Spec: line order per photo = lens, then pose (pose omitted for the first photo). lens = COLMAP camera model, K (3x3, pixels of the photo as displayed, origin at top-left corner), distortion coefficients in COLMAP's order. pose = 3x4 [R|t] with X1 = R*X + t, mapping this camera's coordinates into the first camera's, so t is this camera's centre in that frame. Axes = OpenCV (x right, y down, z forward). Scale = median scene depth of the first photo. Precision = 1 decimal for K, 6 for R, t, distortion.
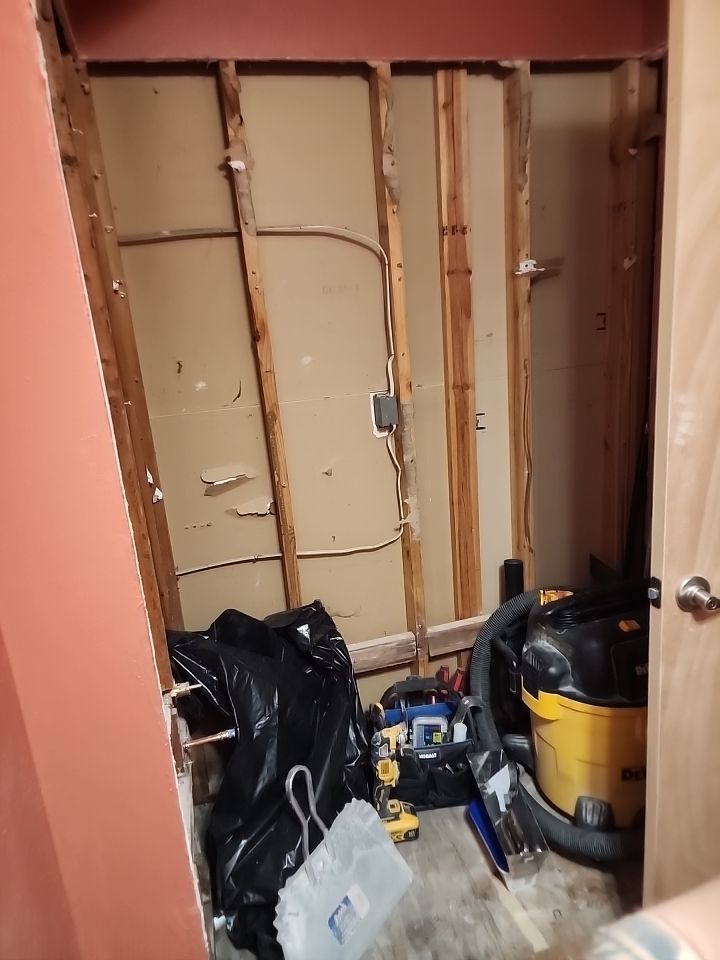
lens RADIAL K [[652.8, 0, 371.2], [0, 652.8, 459.7], [0, 0, 1]] dist [0.048524, -0.044430]
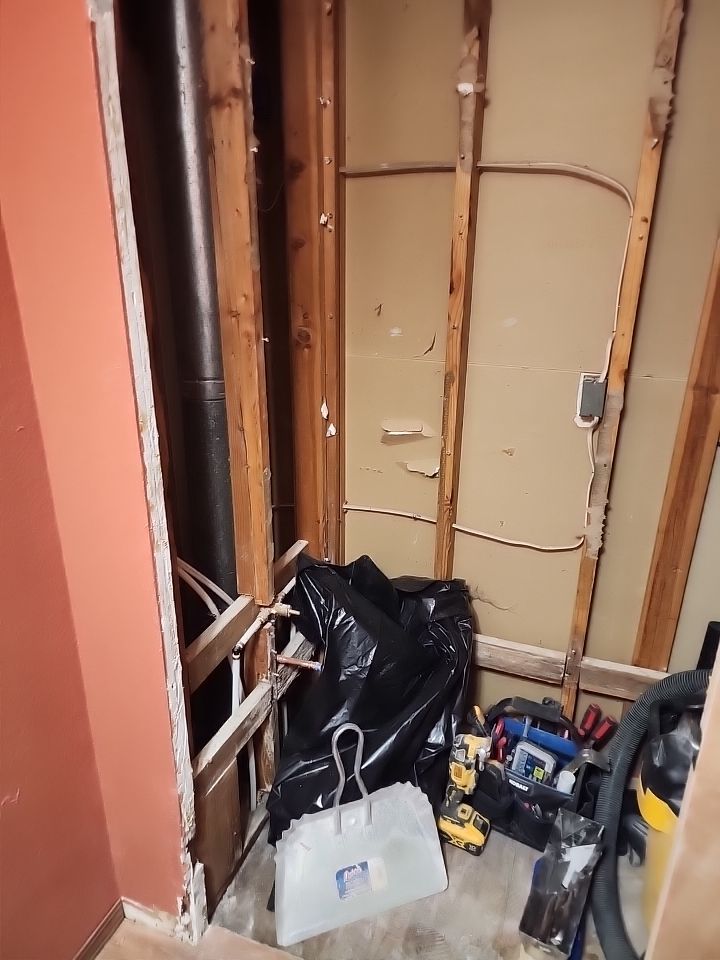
lens RADIAL K [[652.8, 0, 359.5], [0, 652.8, 480.7], [0, 0, 1]] dist [0.048524, -0.044430]
pose [[0.808296, 0.283751, -0.515891, 0.265211], [-0.216659, 0.958073, 0.187499, -0.072661], [0.547464, -0.039782, 0.835883, 0.149472]]
